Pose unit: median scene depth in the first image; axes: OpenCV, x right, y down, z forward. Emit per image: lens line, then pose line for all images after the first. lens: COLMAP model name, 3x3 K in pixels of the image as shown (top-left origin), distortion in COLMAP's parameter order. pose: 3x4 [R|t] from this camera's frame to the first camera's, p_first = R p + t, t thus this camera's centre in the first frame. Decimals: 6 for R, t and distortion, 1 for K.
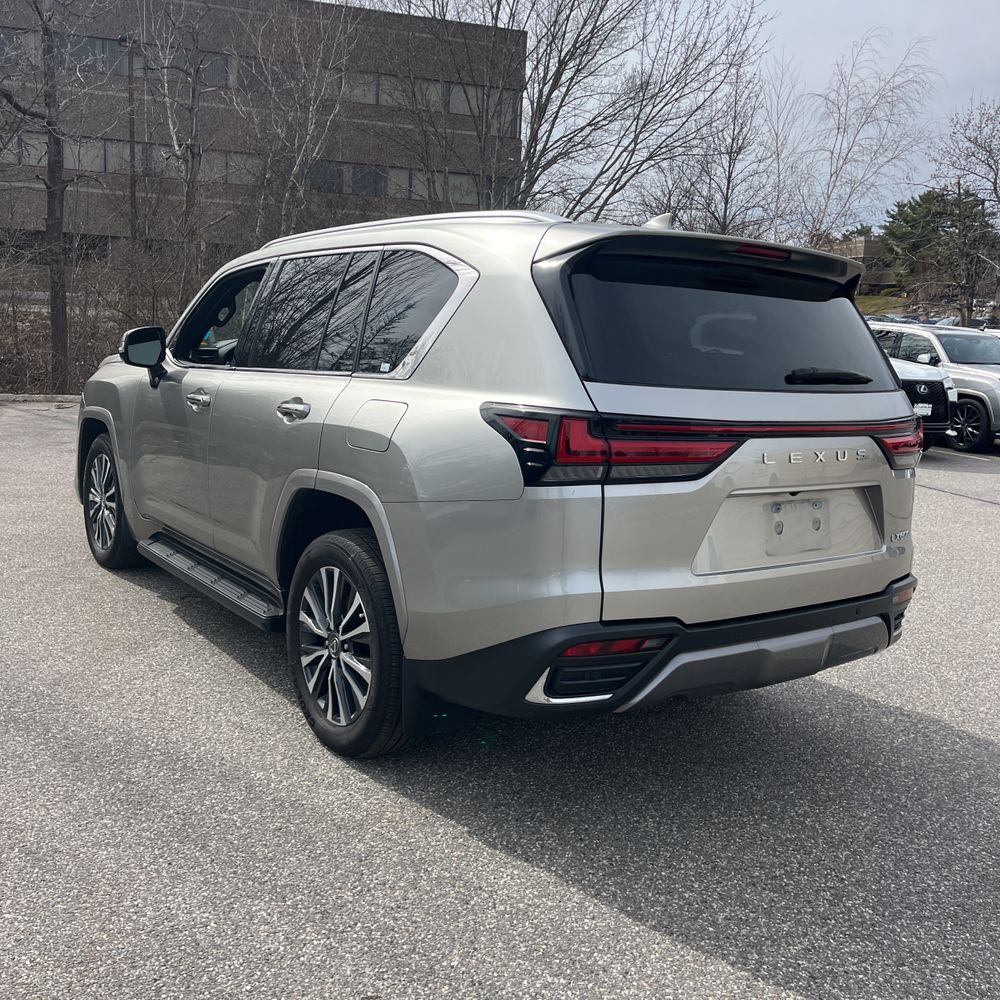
lens RADIAL K [[985.4, 0, 515.7], [0, 985.4, 474.6], [0, 0, 1]] dist [0.058970, 0.013970]
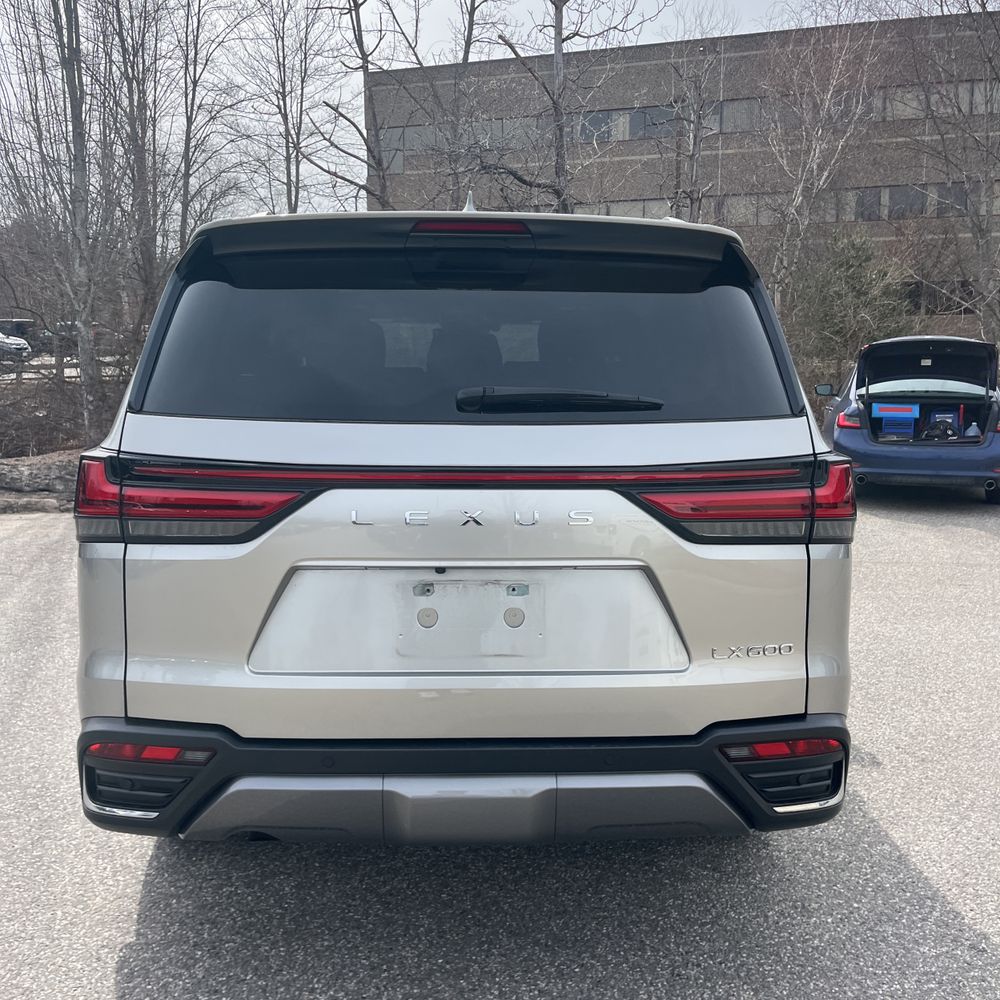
lens RADIAL K [[996.4, 0, 496.0], [0, 996.4, 491.9], [0, 0, 1]] dist [0.083388, -0.113151]
pose [[0.846813, 0.023670, -0.531363, 0.682277], [-0.036554, 0.999237, -0.013742, -0.027328], [0.530633, 0.031060, 0.847033, 0.427064]]
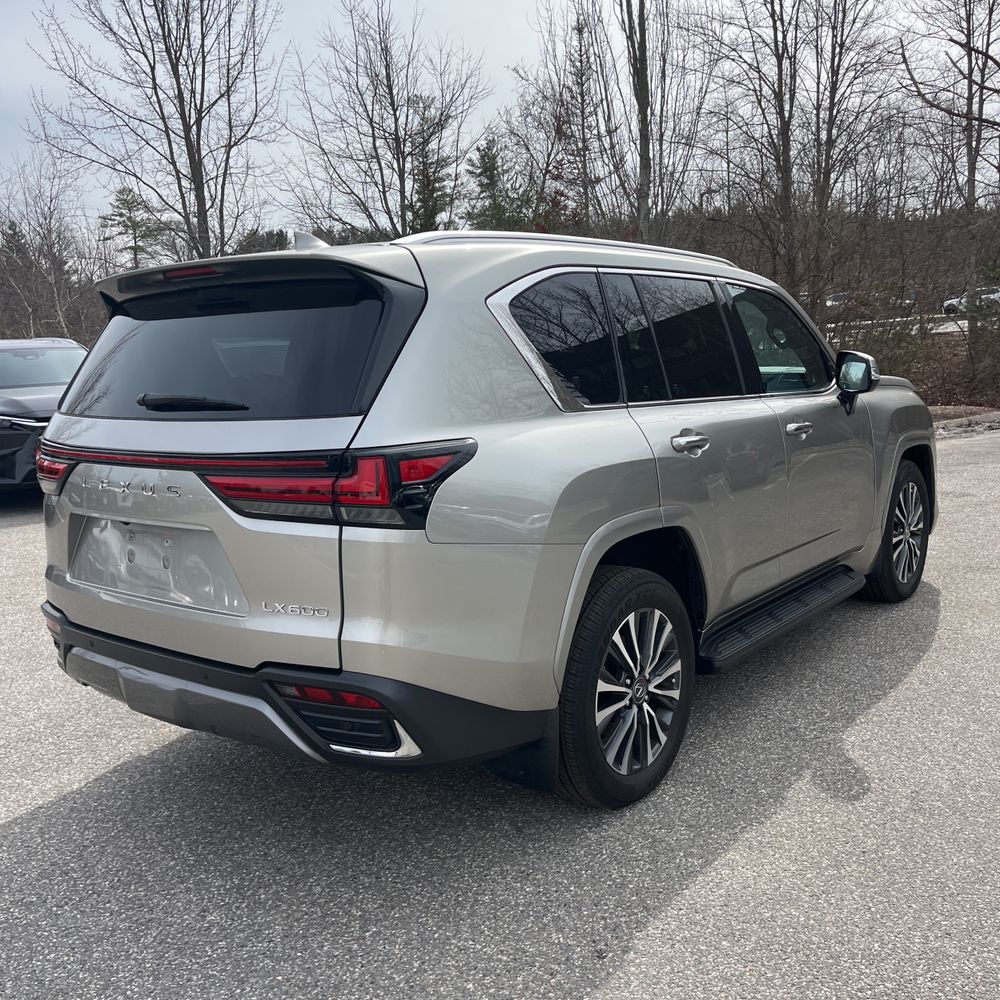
lens RADIAL K [[997.6, 0, 487.1], [0, 997.6, 498.0], [0, 0, 1]] dist [0.030666, -0.011370]
pose [[0.303512, 0.083837, -0.949132, 1.345463], [-0.072321, 0.995275, 0.064786, -0.097173], [0.950079, 0.048979, 0.308141, 1.040293]]
